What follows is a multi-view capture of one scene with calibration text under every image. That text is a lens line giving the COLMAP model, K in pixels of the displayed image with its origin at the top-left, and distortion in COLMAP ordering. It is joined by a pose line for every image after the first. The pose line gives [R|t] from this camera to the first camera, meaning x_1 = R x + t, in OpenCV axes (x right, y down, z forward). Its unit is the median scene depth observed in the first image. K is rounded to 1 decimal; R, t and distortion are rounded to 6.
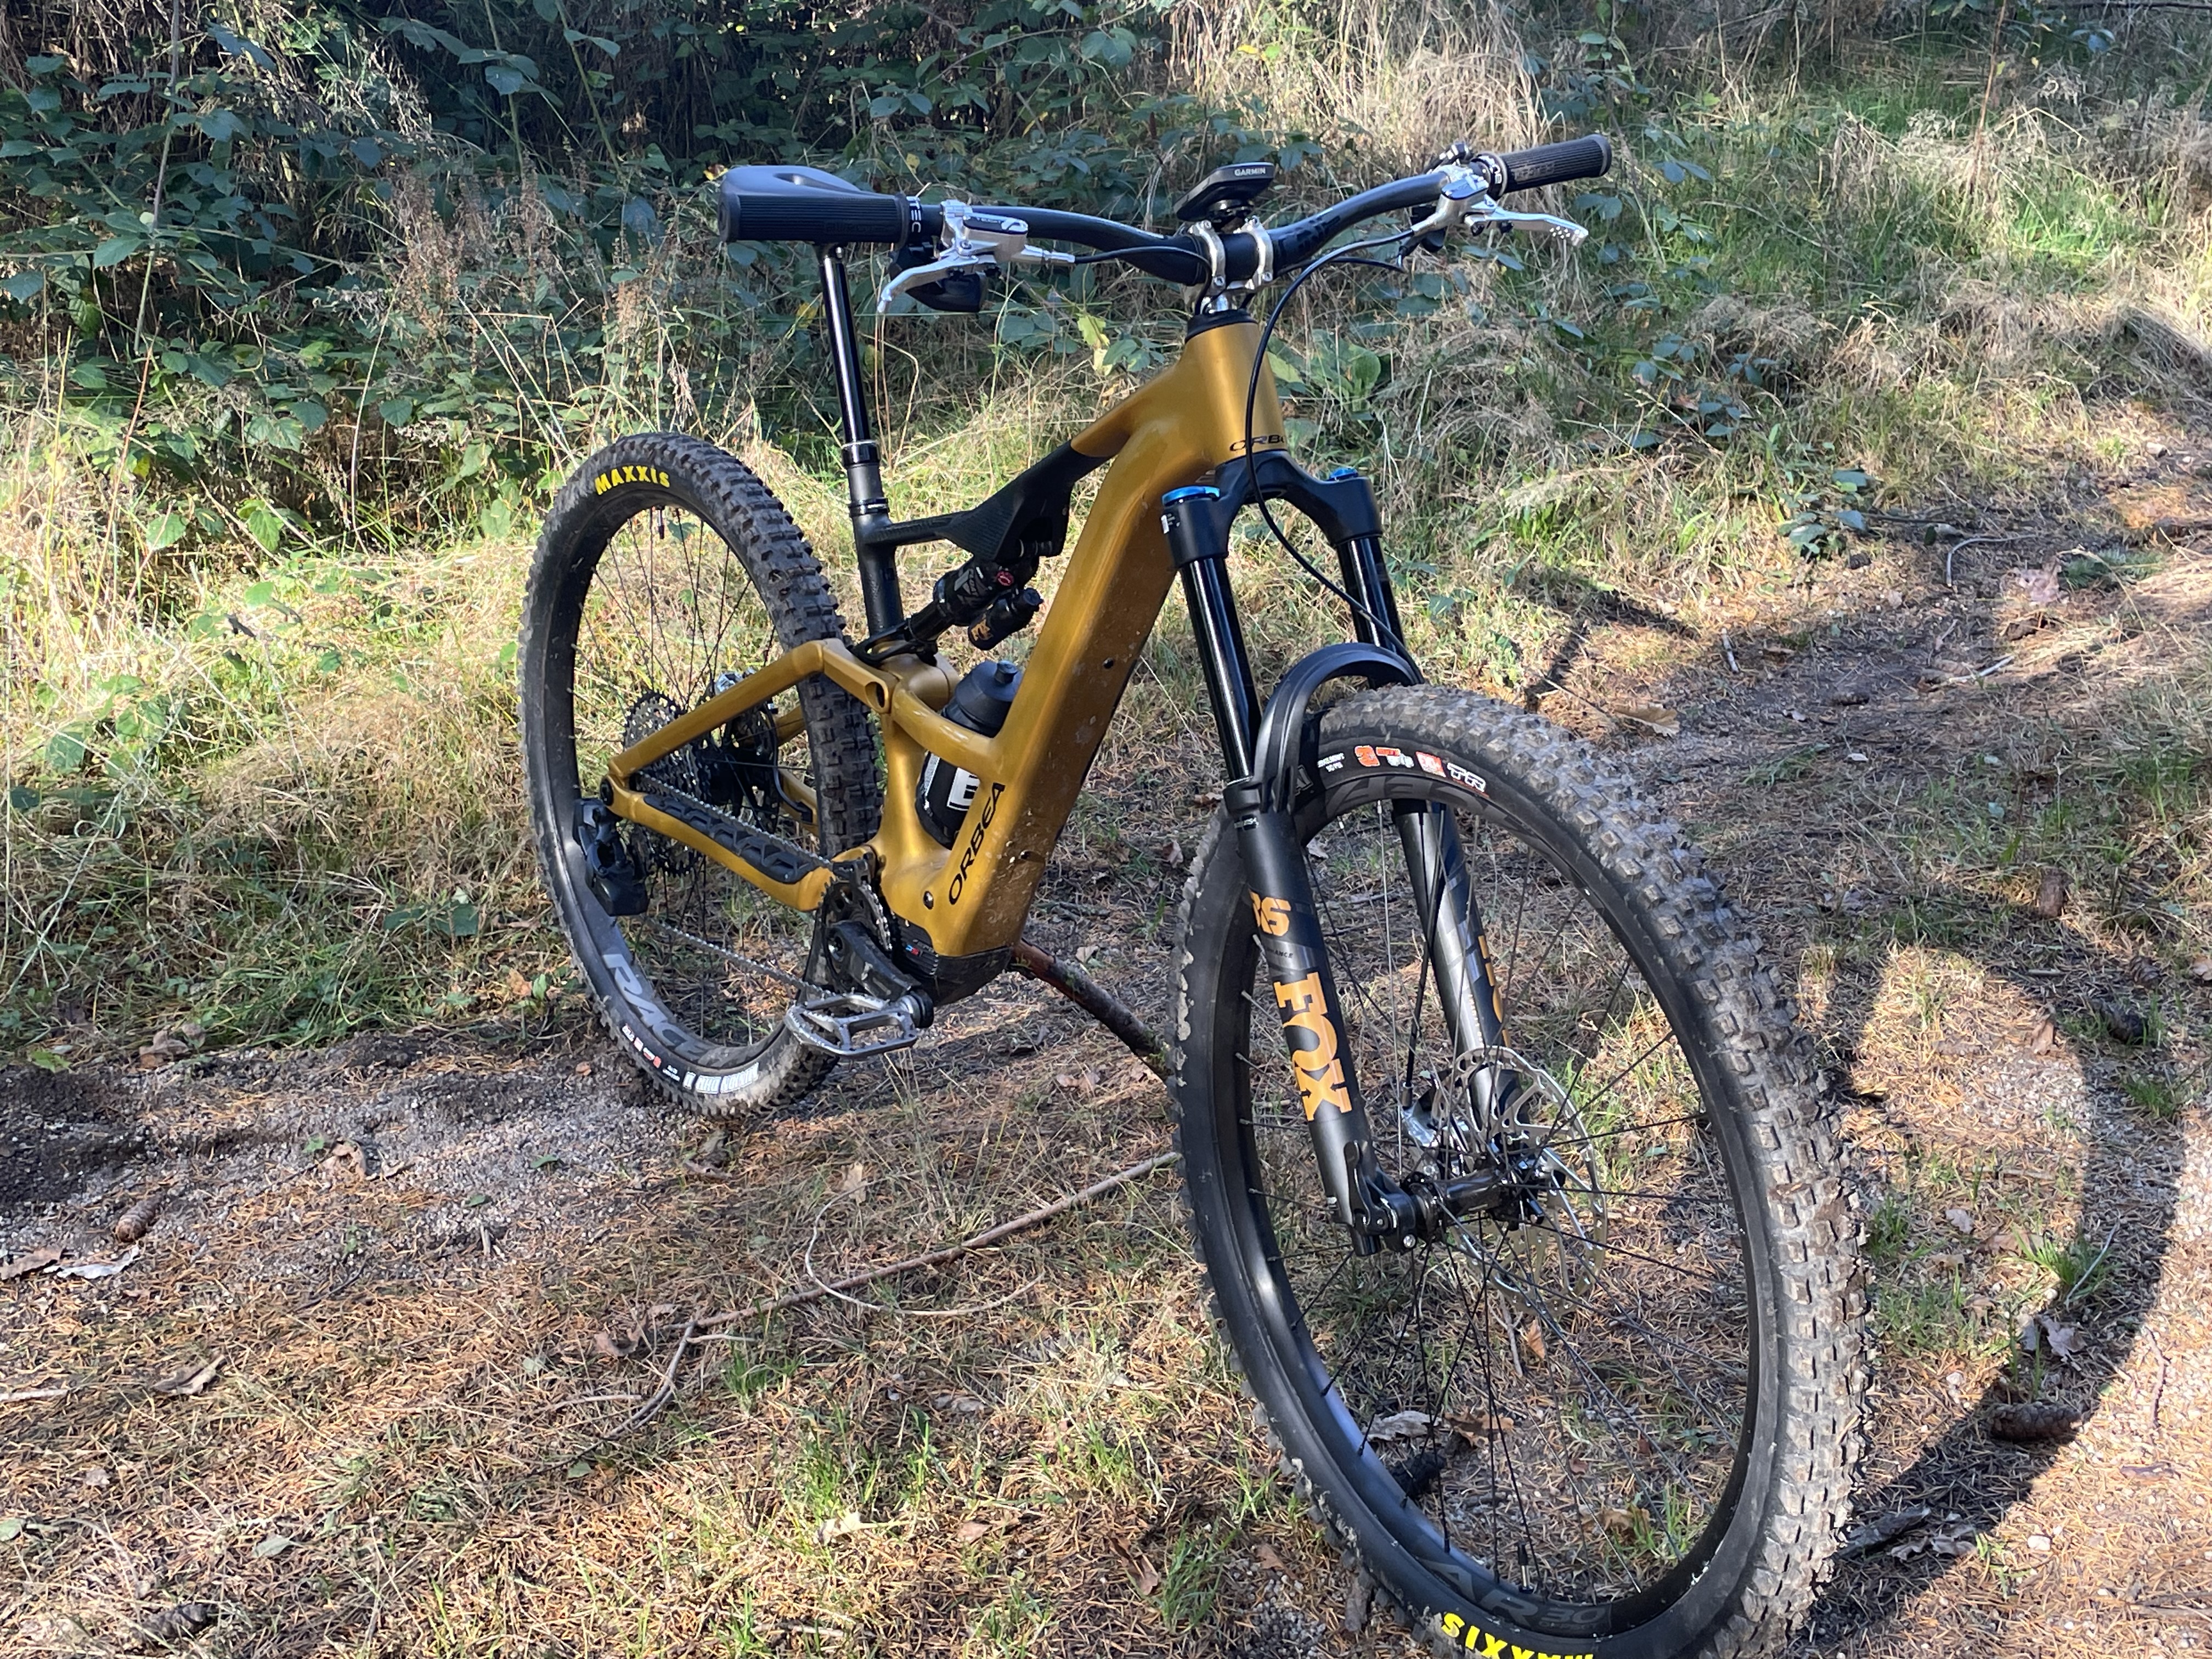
lens RADIAL K [[2685.6, 0, 1106.2], [0, 2685.6, 830.5], [0, 0, 1]] dist [0.072640, 0.000000]
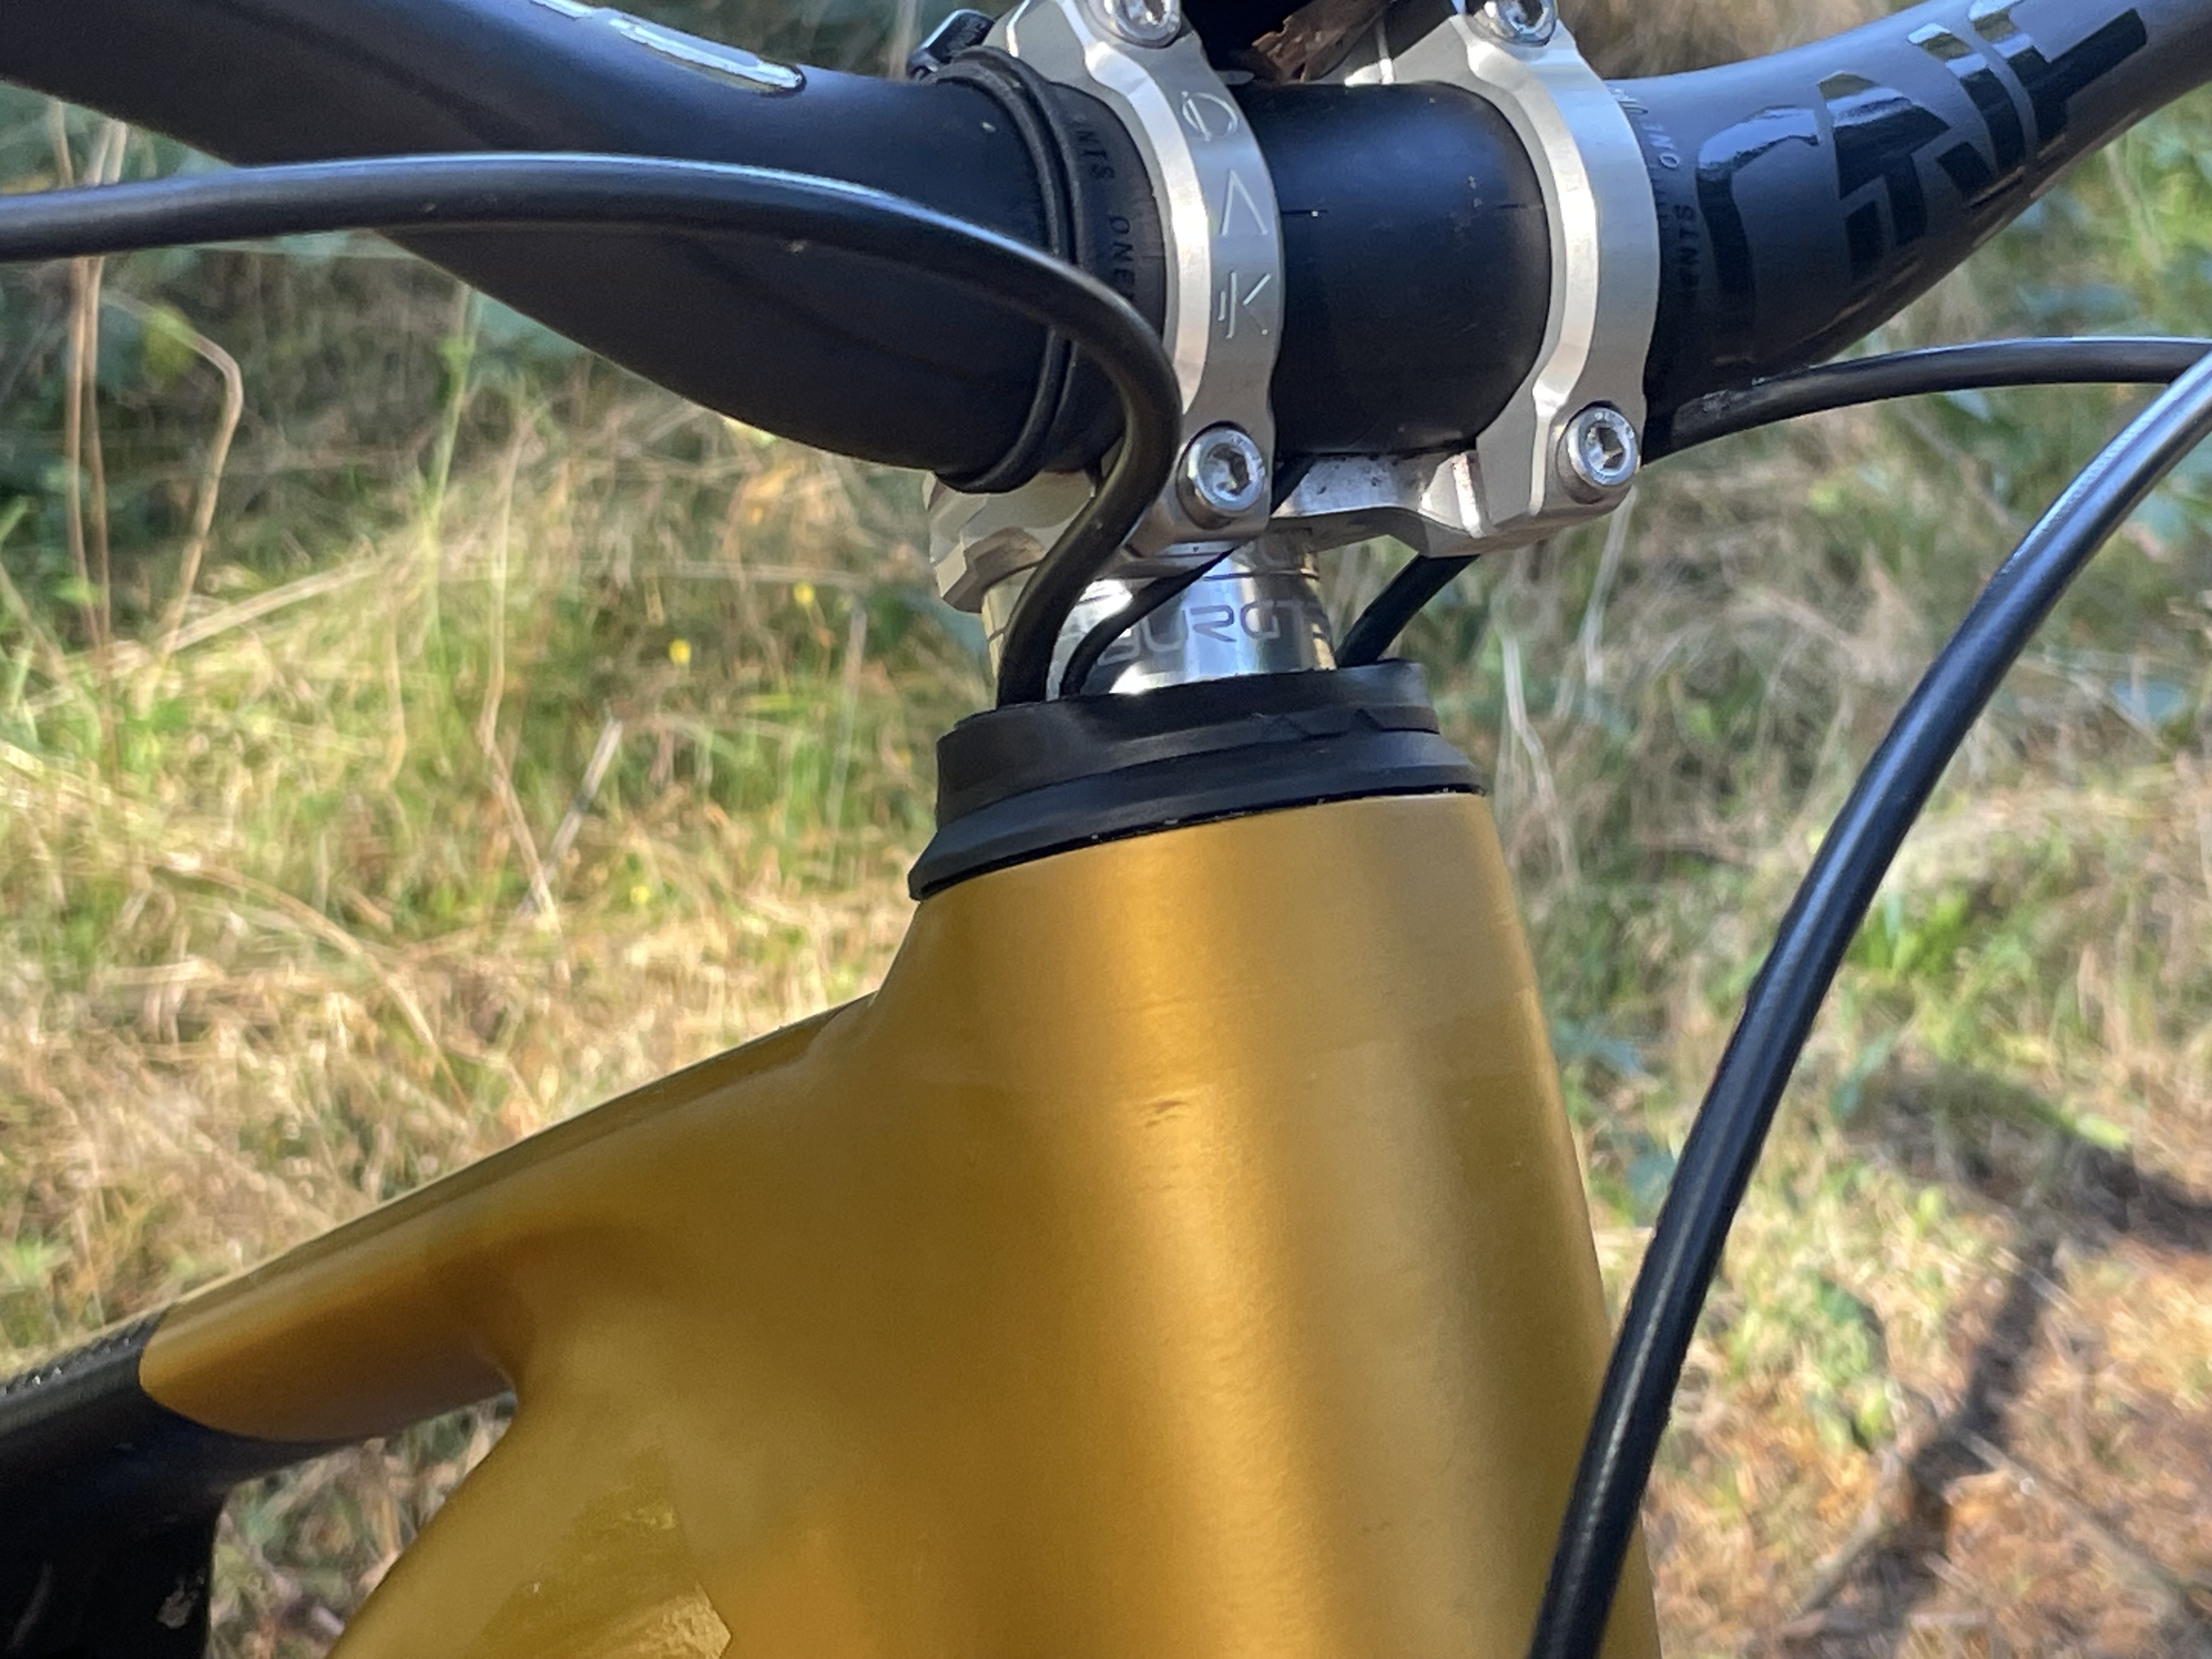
lens RADIAL K [[4651.4, 0, 1107.2], [0, 4651.4, 832.8], [0, 0, 1]] dist [0.066335, 0.000000]
pose [[0.996122, 0.063631, 0.060758, 0.012872], [-0.059946, 0.996357, -0.060656, -0.088797], [-0.064396, 0.056778, 0.996308, 0.403525]]
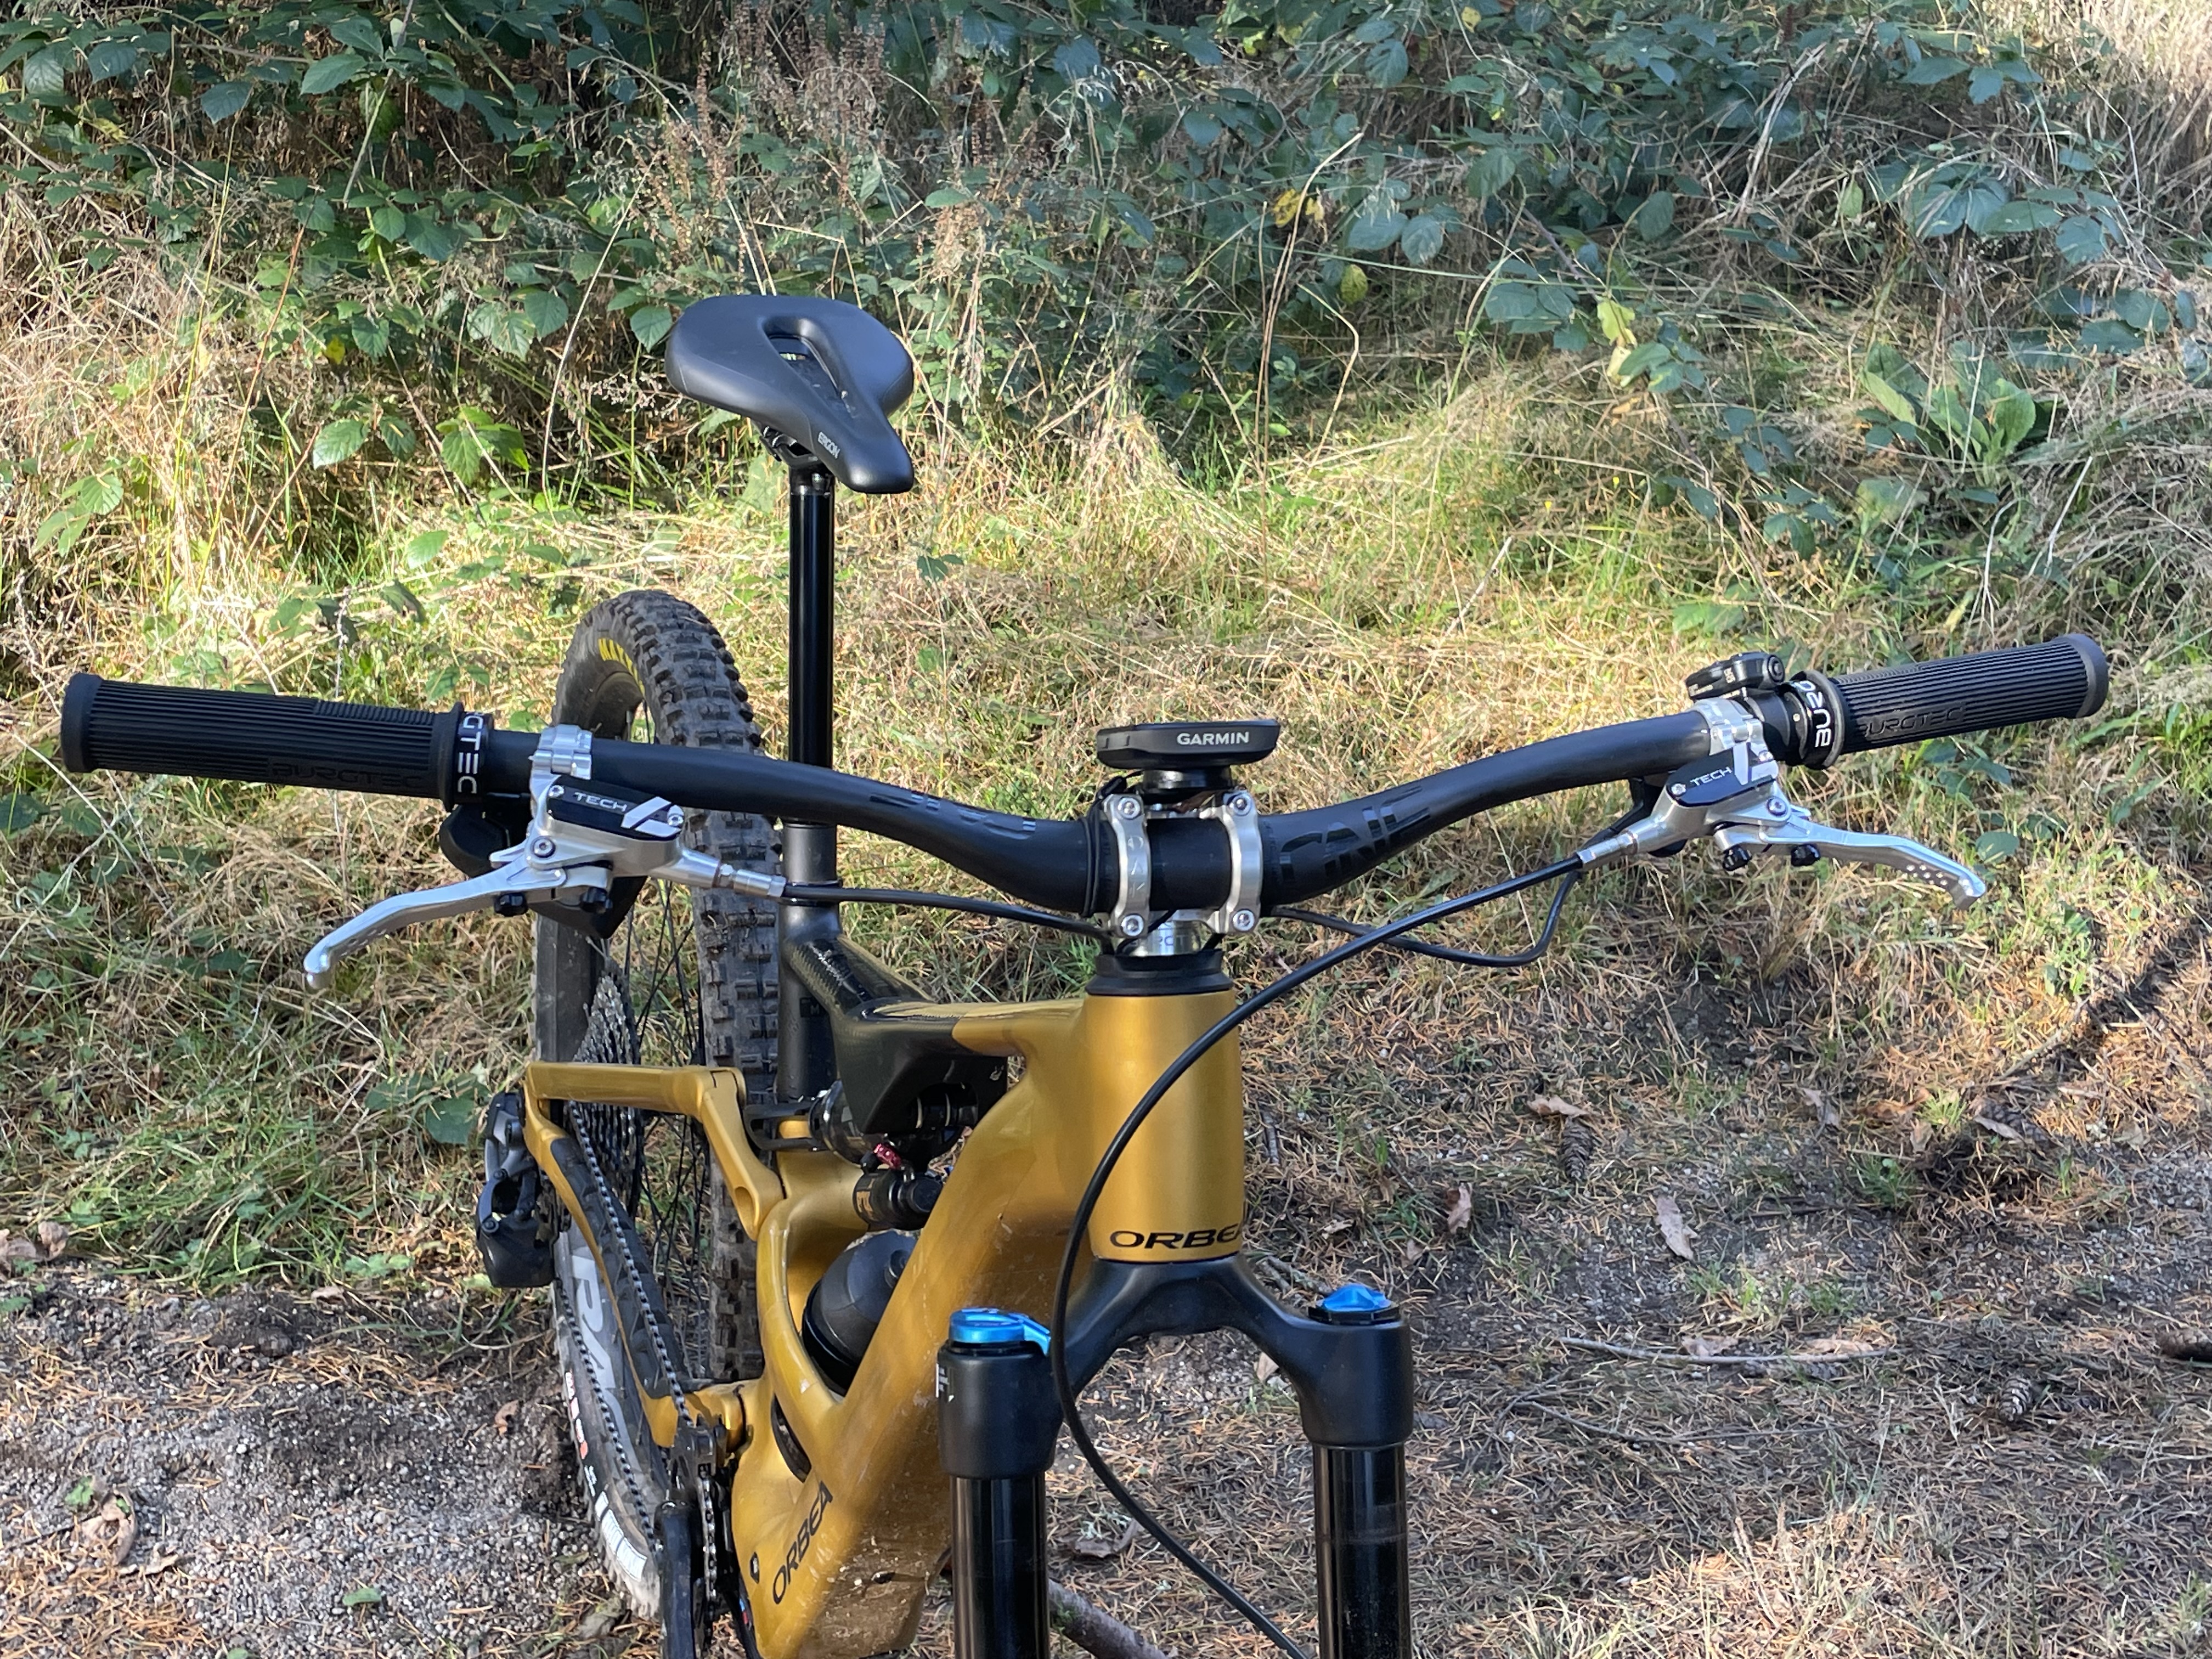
lens RADIAL K [[2799.2, 0, 1102.9], [0, 2799.2, 822.7], [0, 0, 1]] dist [0.070894, 0.000000]
pose [[0.950687, 0.199321, -0.237625, 0.078666], [-0.171646, 0.976253, 0.132167, -0.146678], [0.258326, -0.084862, 0.962323, 0.257302]]
